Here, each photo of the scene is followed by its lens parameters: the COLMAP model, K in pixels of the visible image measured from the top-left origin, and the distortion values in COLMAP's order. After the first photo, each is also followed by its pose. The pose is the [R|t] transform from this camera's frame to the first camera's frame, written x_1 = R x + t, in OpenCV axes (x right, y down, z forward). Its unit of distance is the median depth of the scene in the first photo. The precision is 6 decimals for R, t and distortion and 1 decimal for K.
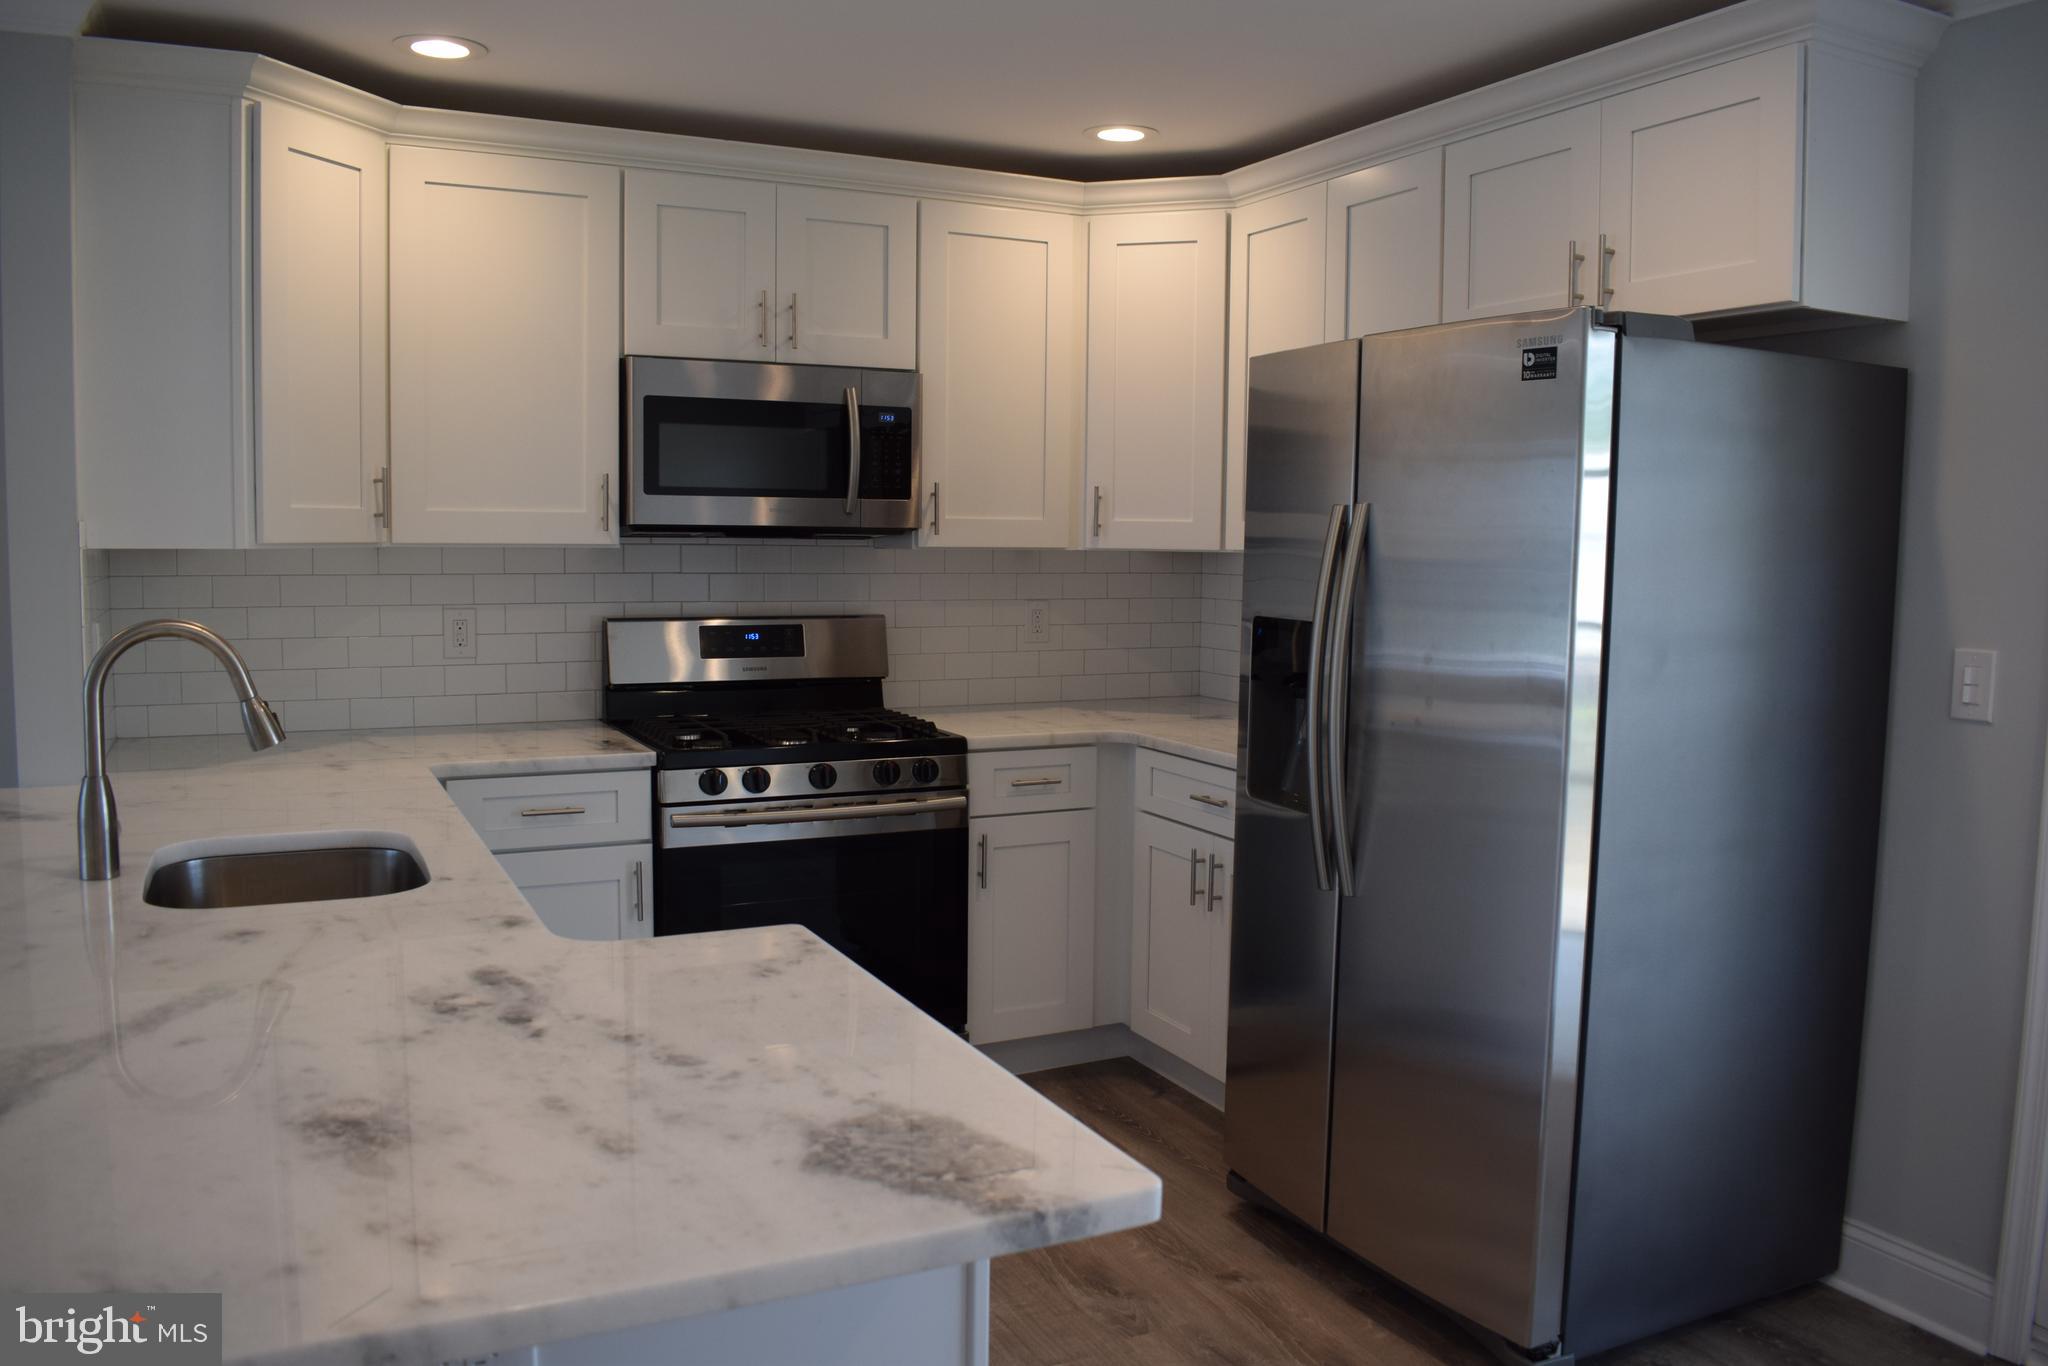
lens RADIAL K [[1595.8, 0, 1026.7], [0, 1595.8, 692.8], [0, 0, 1]] dist [-0.097097, 0.017728]
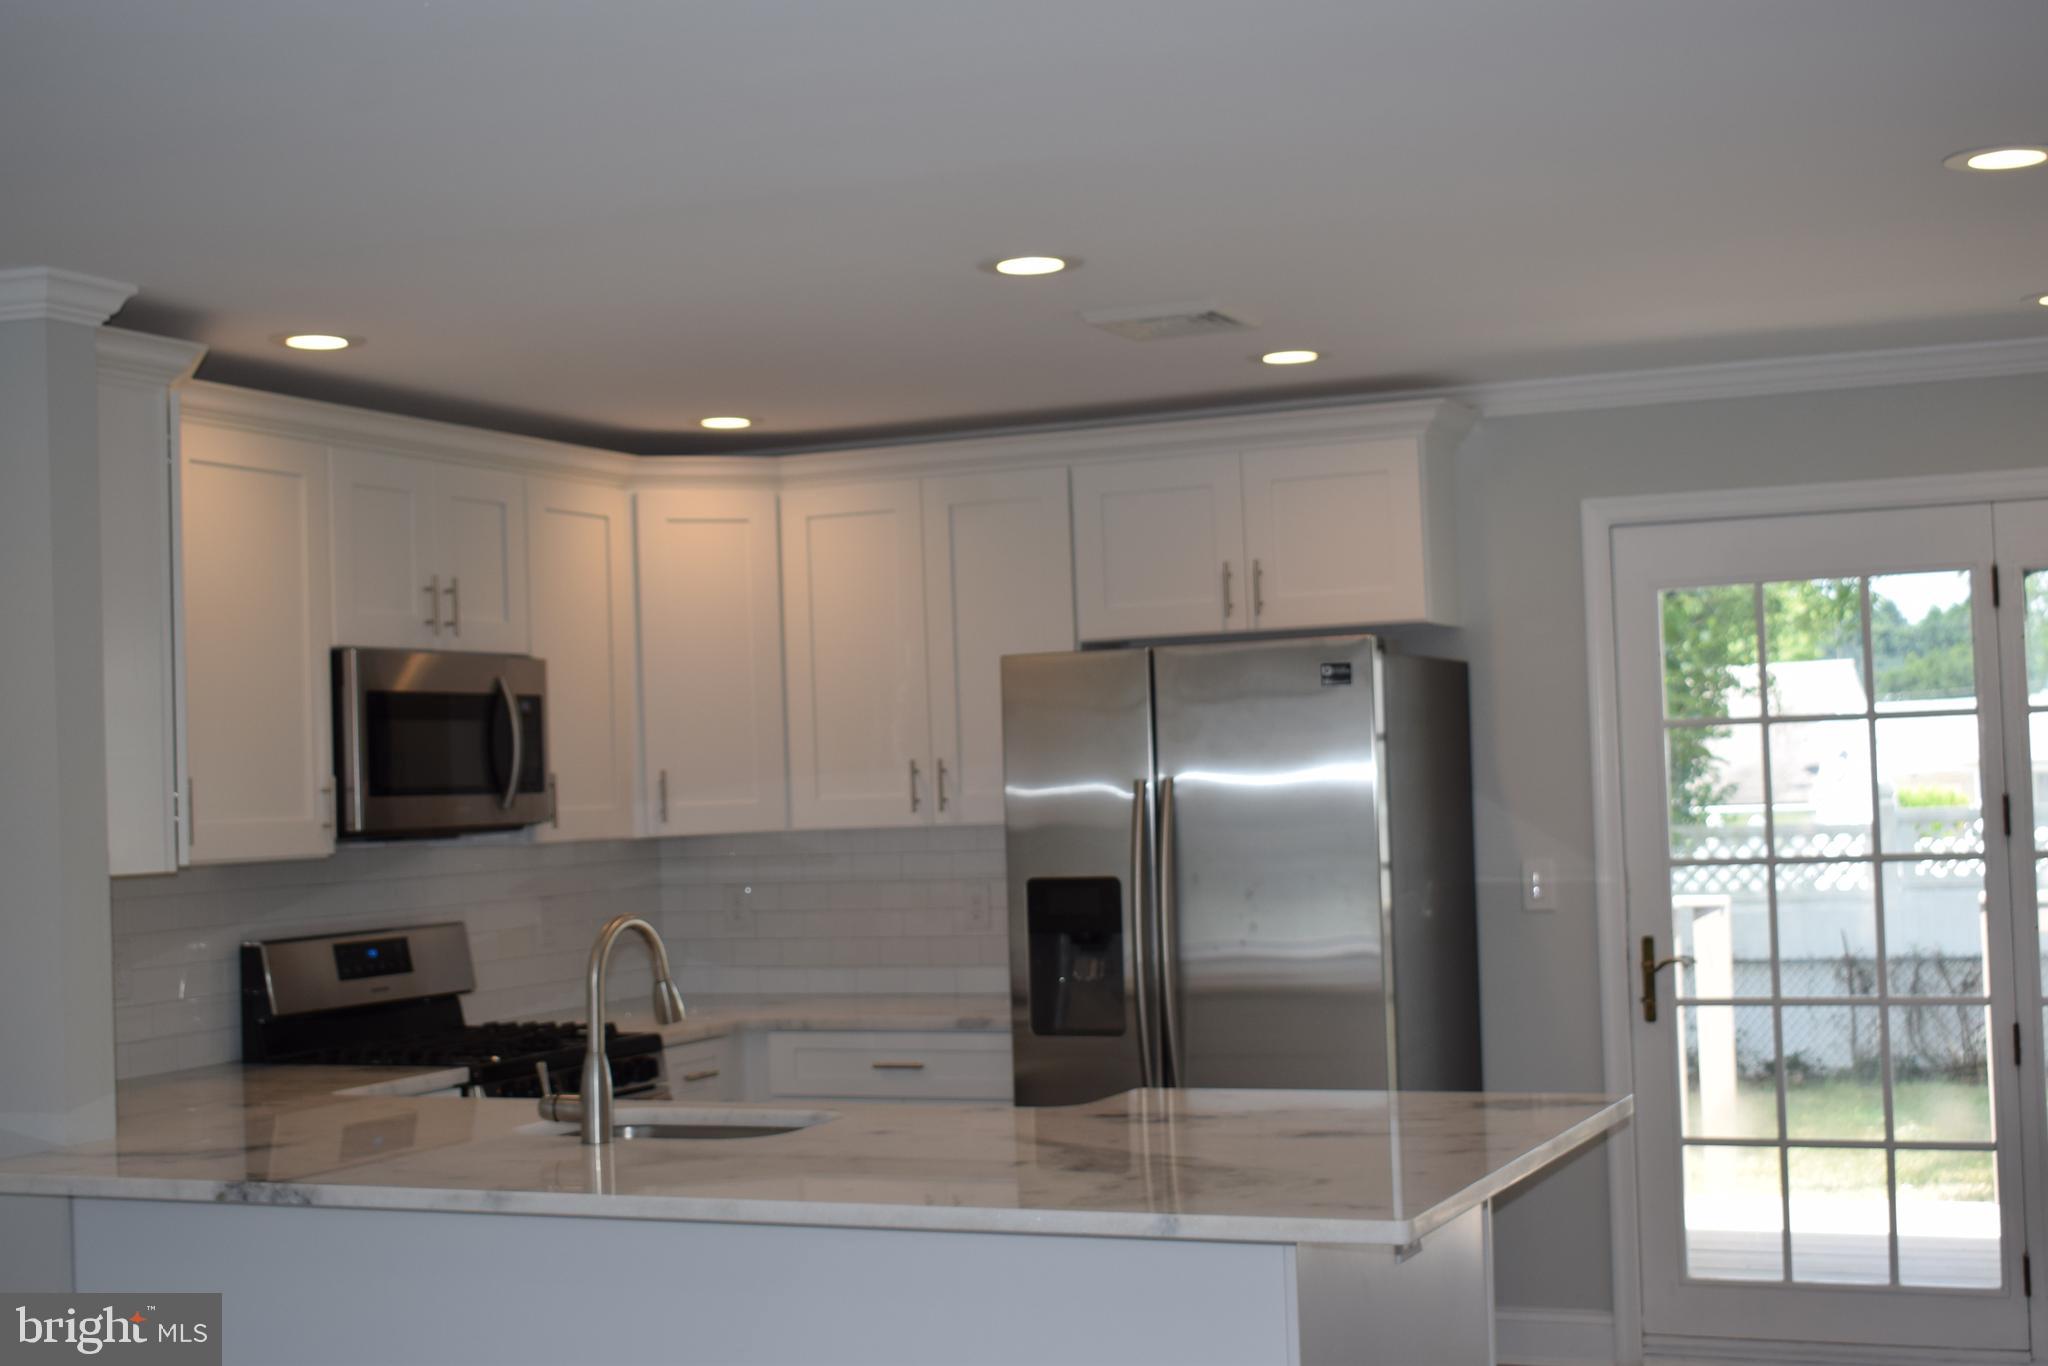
lens RADIAL K [[2782.0, 0, 1030.4], [0, 2782.0, 677.4], [0, 0, 1]] dist [-0.042582, 0.017633]
pose [[0.765902, -0.017029, 0.642732, -0.941535], [0.109219, 0.988567, -0.103957, 0.014329], [-0.633613, 0.149820, 0.759005, -0.453875]]
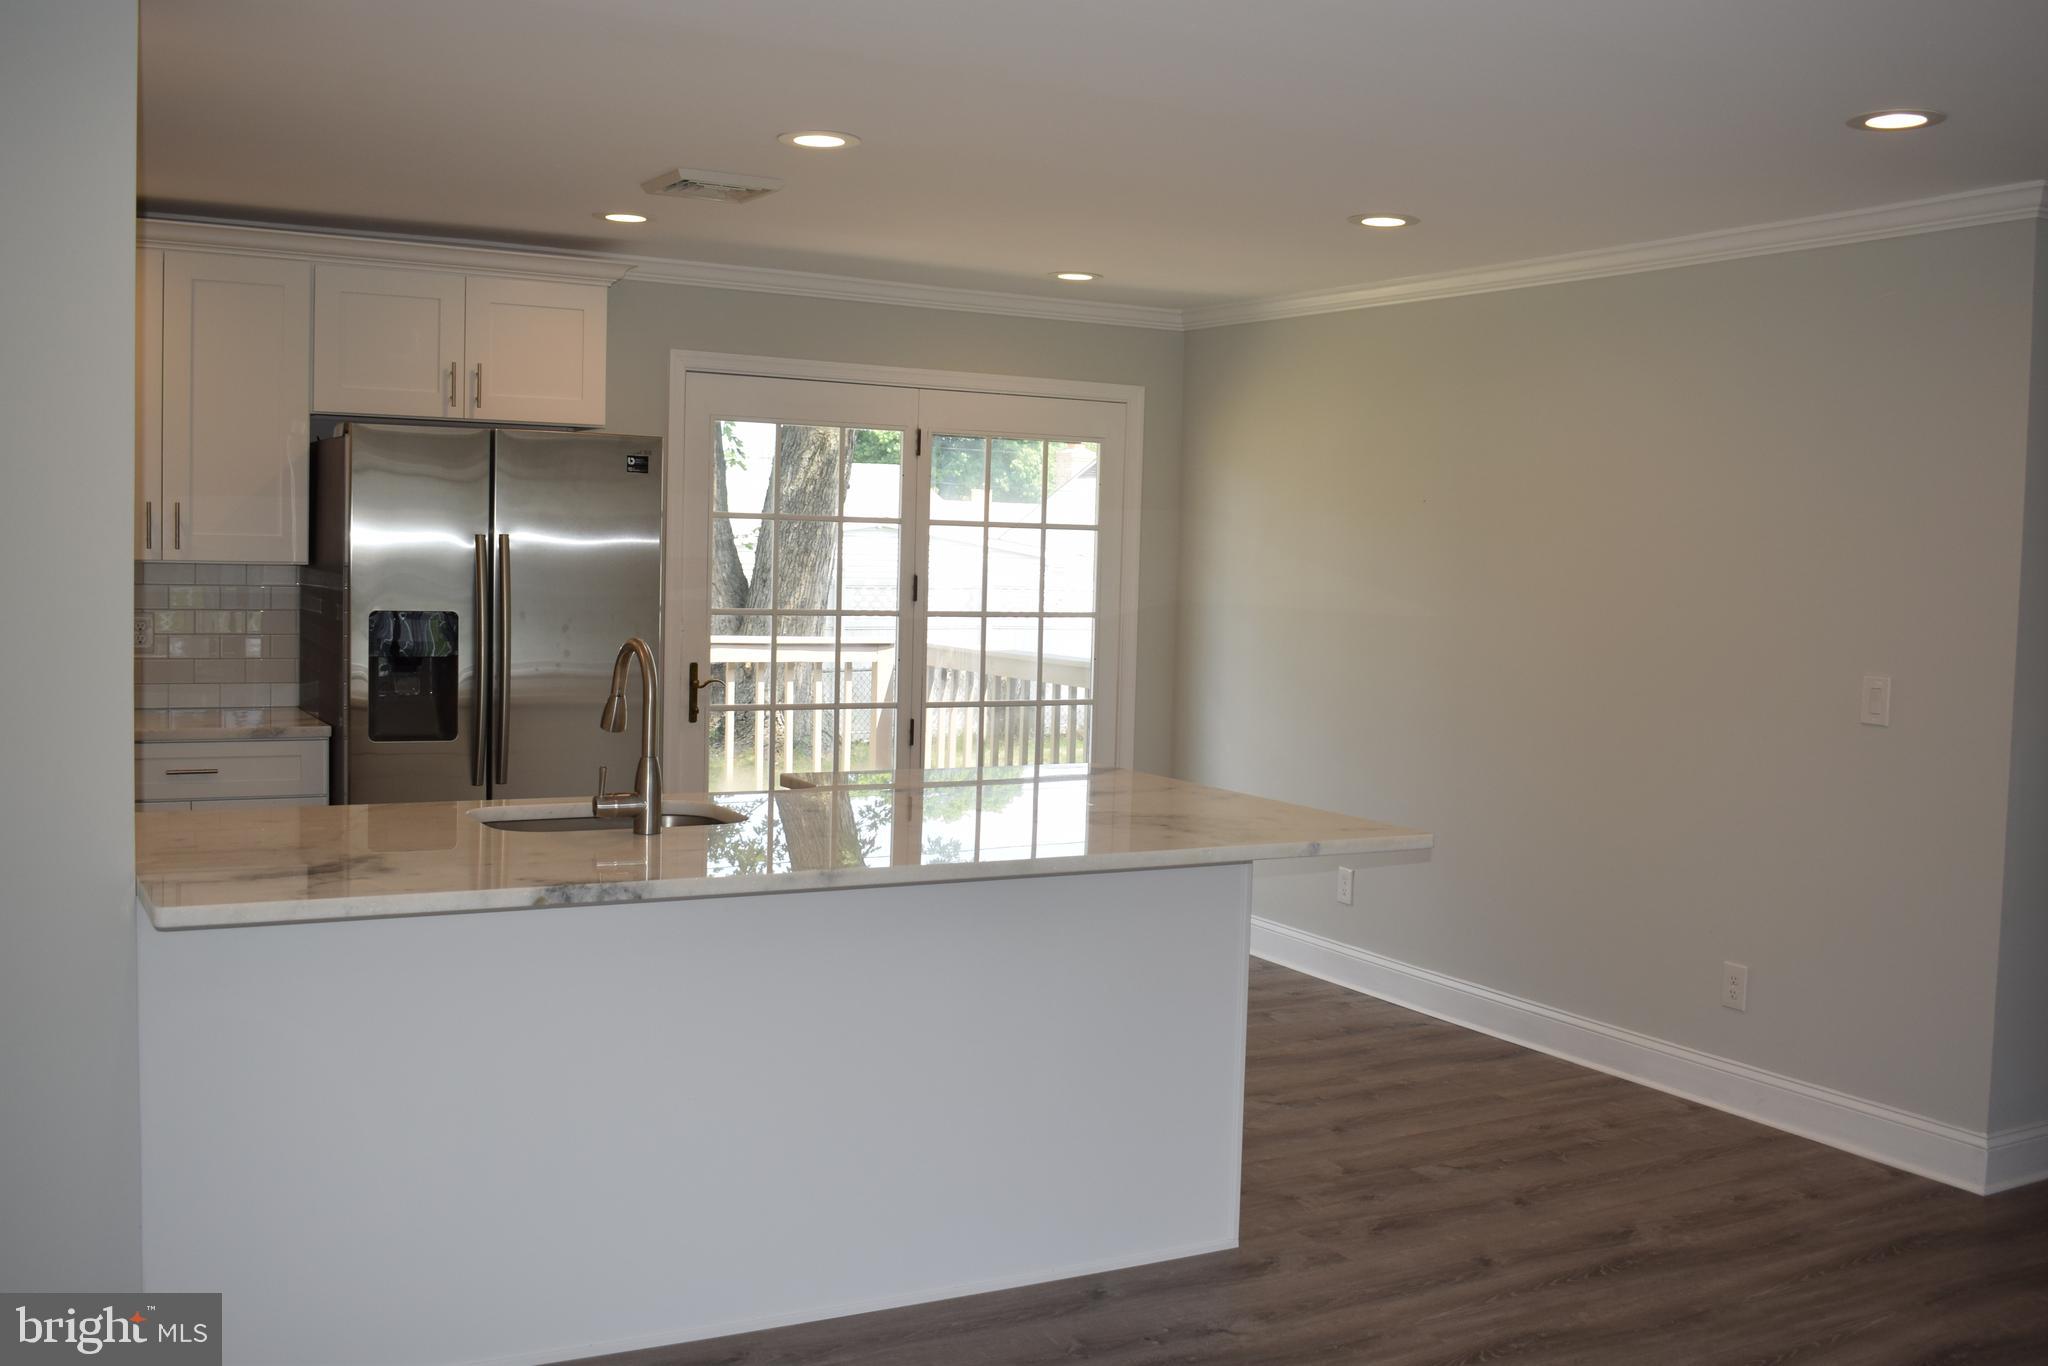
lens RADIAL K [[1945.4, 0, 1033.3], [0, 1945.4, 674.2], [0, 0, 1]] dist [-0.071963, -0.012780]
pose [[-0.057015, -0.077625, 0.995351, -1.277325], [0.070488, 0.994172, 0.081571, -0.073330], [-0.995882, 0.074811, -0.051211, 0.423783]]
